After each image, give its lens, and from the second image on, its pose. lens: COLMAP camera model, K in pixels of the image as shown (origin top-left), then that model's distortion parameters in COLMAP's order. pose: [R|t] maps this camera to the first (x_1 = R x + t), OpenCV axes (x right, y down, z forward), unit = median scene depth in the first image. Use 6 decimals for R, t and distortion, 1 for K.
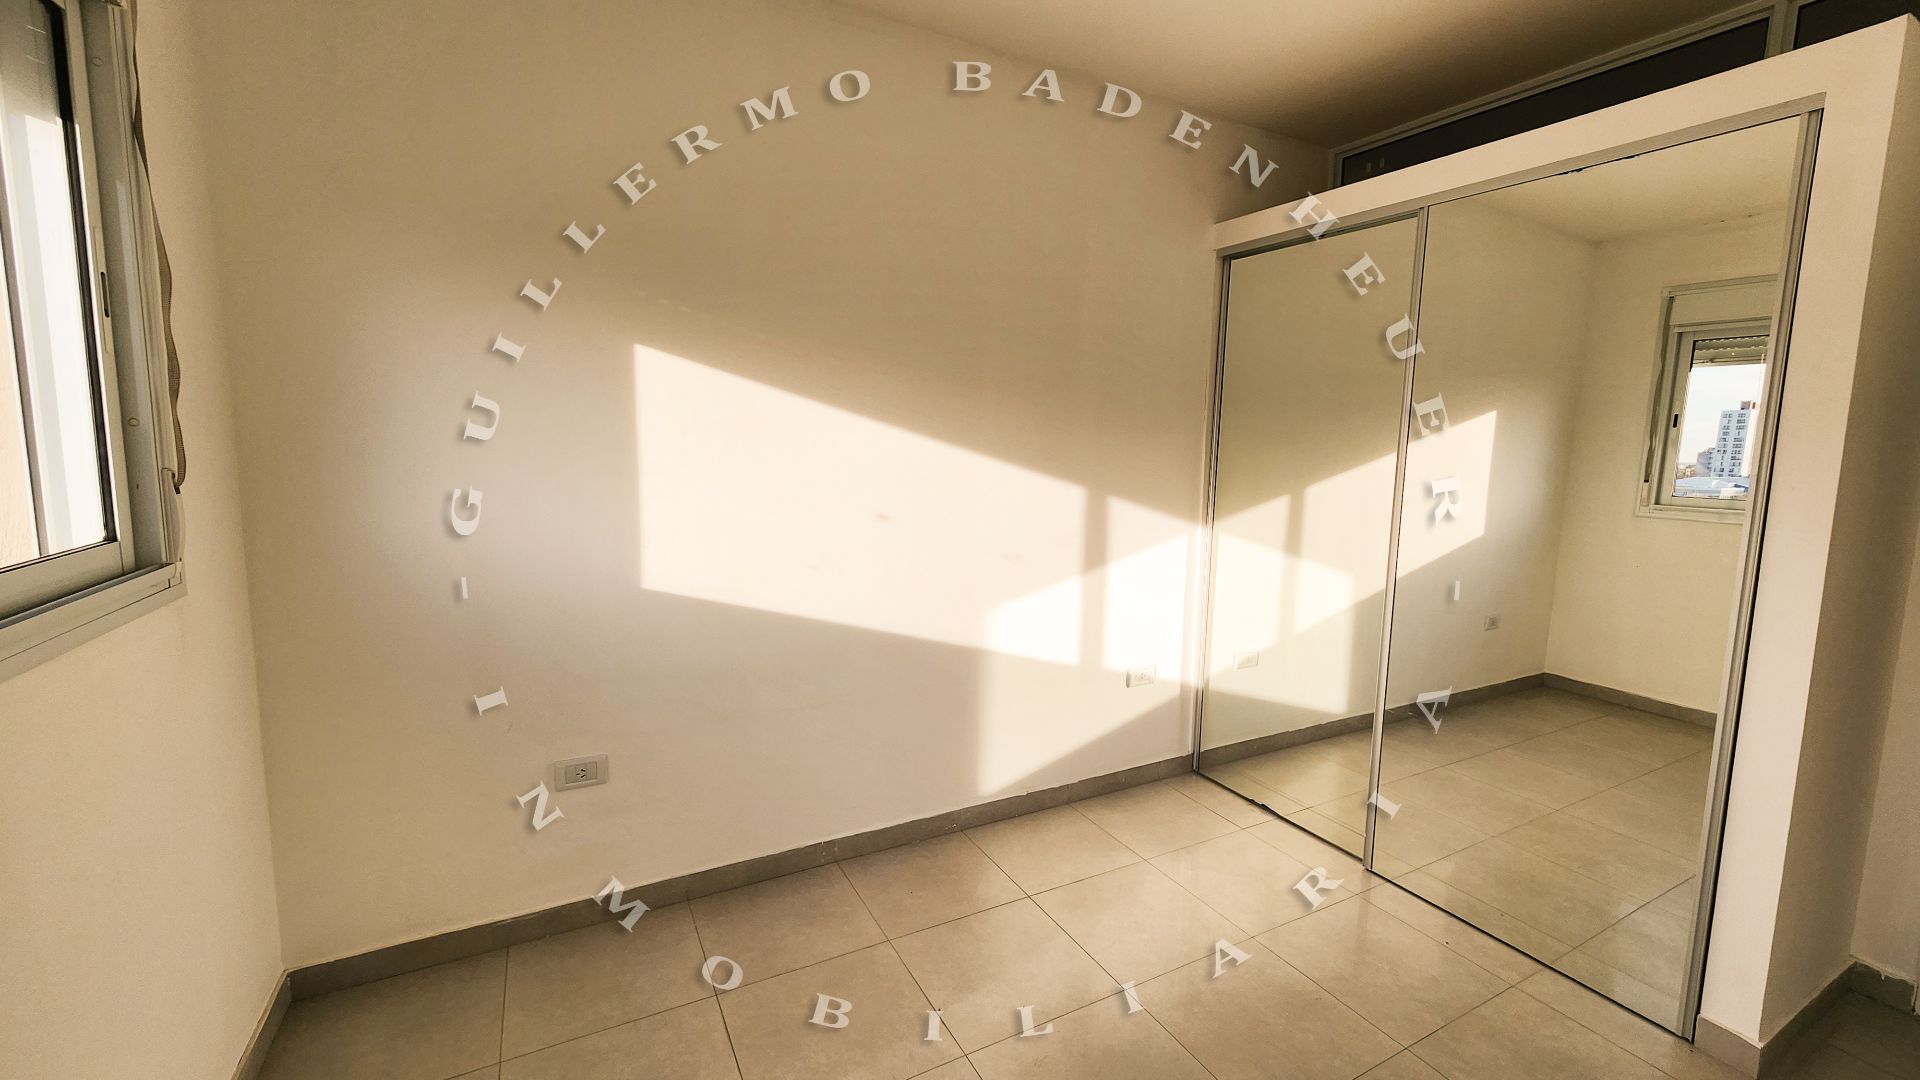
lens RADIAL K [[779.7, 0, 983.4], [0, 779.7, 525.4], [0, 0, 1]] dist [0.000573, -0.001155]
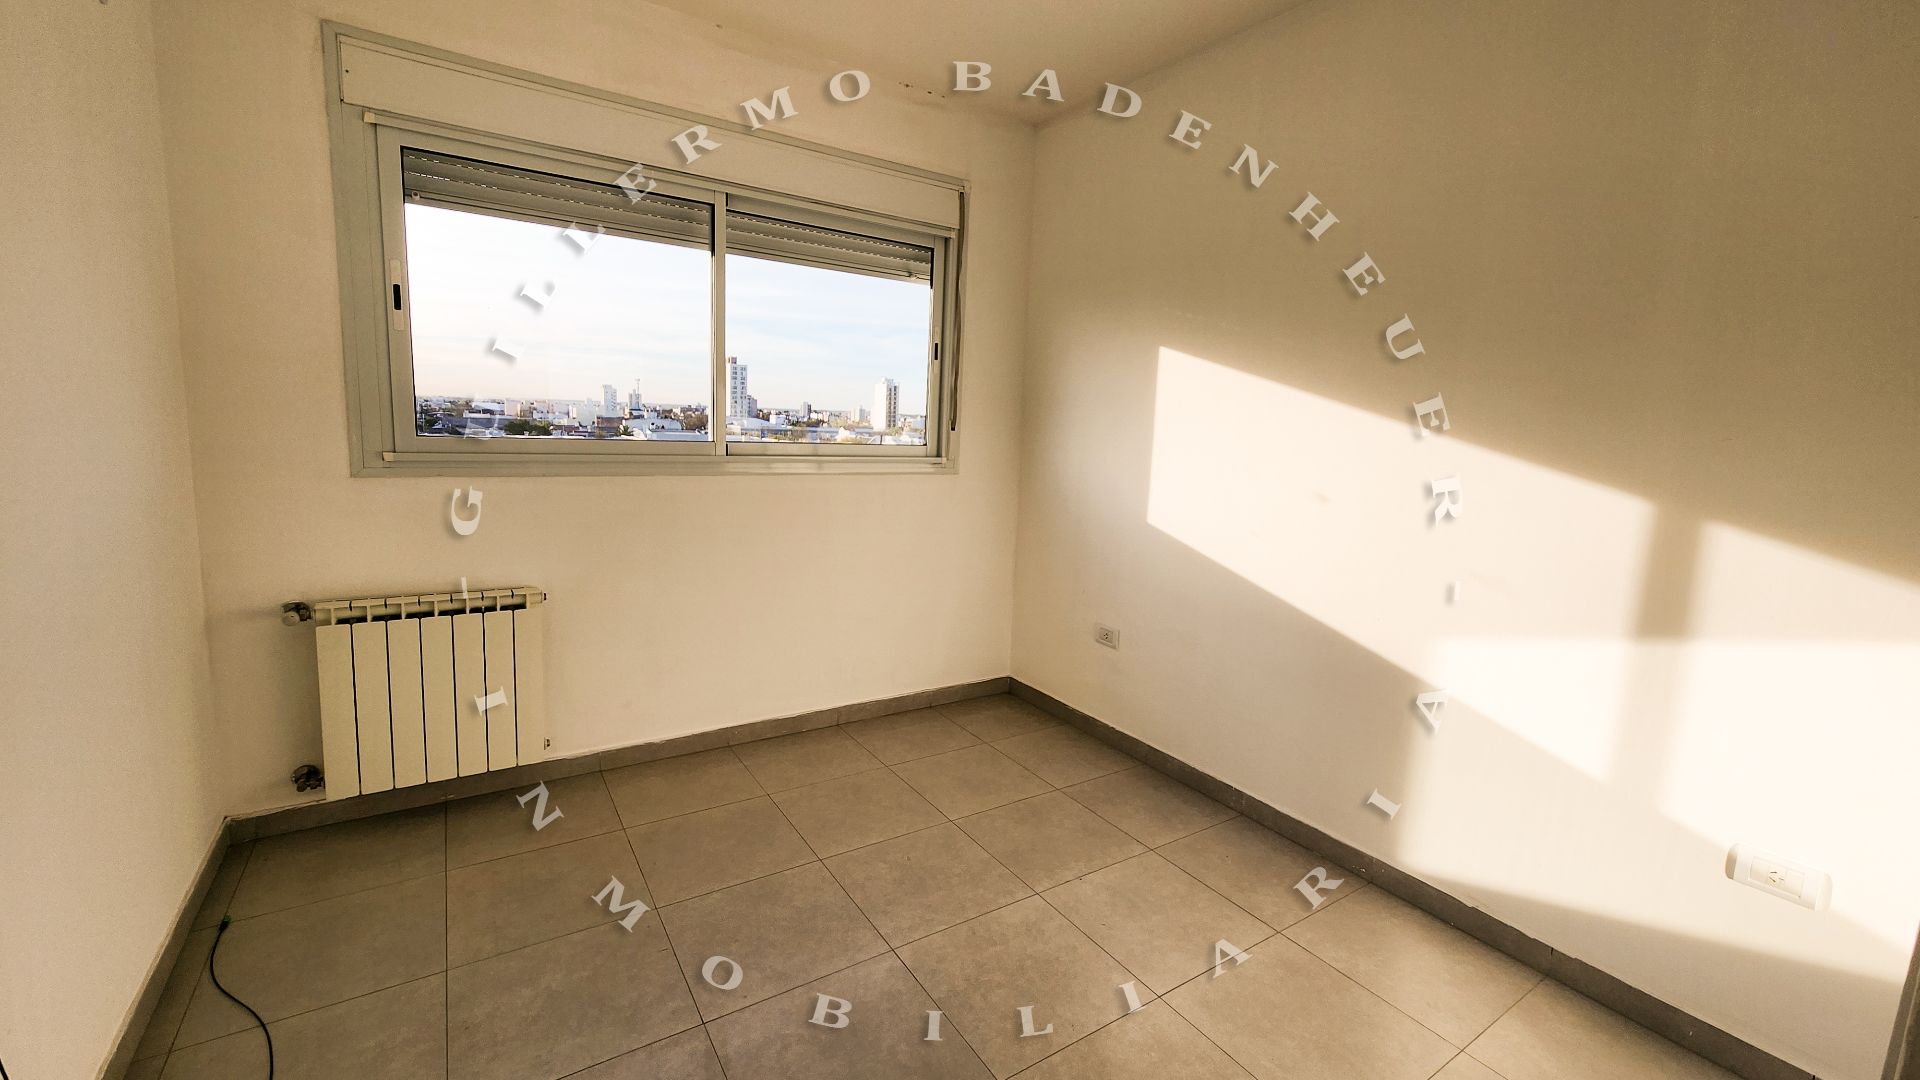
lens RADIAL K [[782.9, 0, 986.5], [0, 782.9, 522.8], [0, 0, 1]] dist [0.000530, -0.000135]
pose [[0.096800, 0.116262, -0.988490, 0.701130], [-0.154354, 0.982892, 0.100488, -0.010557], [0.983262, 0.142850, 0.113089, 0.429853]]
